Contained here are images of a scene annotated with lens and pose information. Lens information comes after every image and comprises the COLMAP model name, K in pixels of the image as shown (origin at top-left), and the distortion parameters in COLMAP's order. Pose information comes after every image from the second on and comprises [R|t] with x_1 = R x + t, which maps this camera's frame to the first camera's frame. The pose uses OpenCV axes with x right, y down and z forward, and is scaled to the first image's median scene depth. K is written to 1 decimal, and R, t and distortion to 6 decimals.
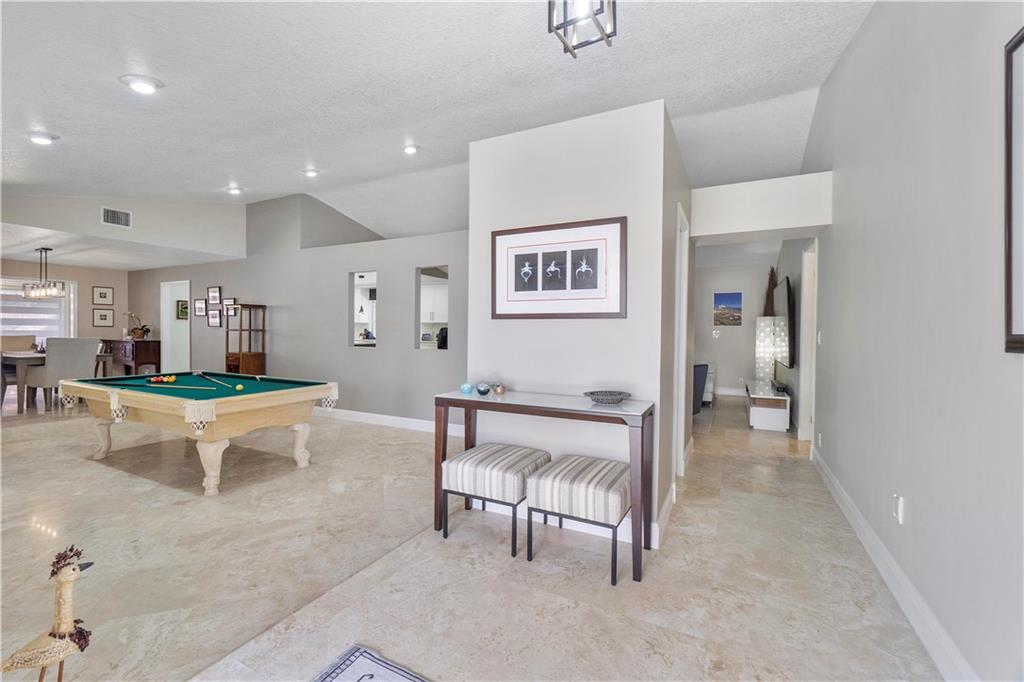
lens RADIAL K [[440.4, 0, 507.7], [0, 440.4, 336.3], [0, 0, 1]] dist [-0.008398, 0.001682]
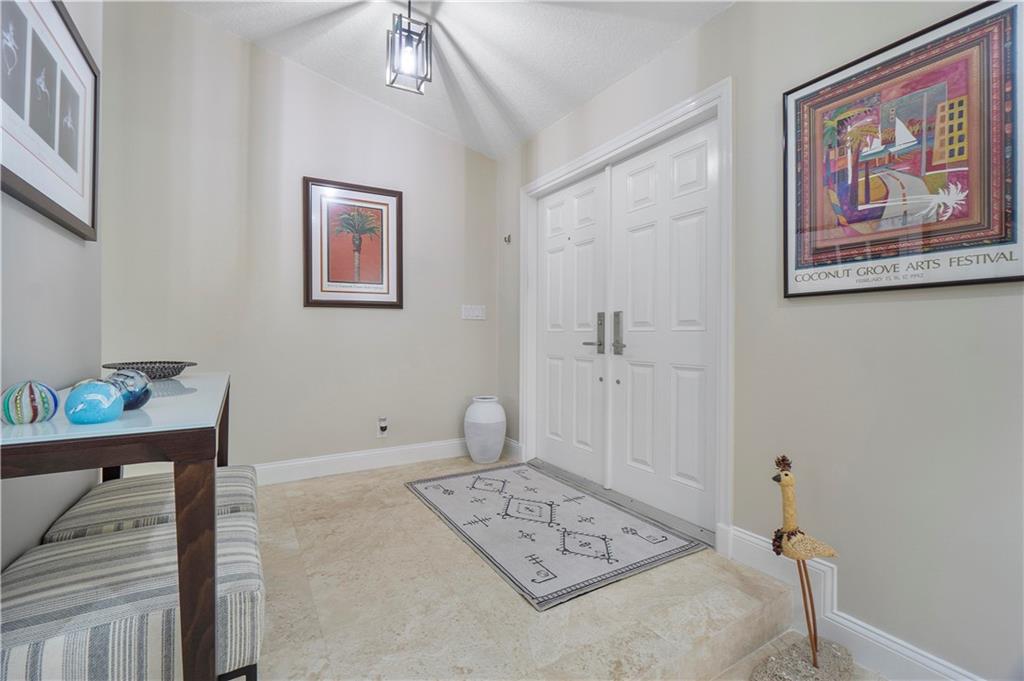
lens RADIAL K [[440.4, 0, 509.2], [0, 440.4, 334.4], [0, 0, 1]] dist [-0.008398, 0.001682]
pose [[-0.853717, -0.004796, 0.520715, -0.696363], [0.002074, 0.999918, 0.012610, 0.110943], [-0.520733, 0.011846, -0.853637, 1.648884]]
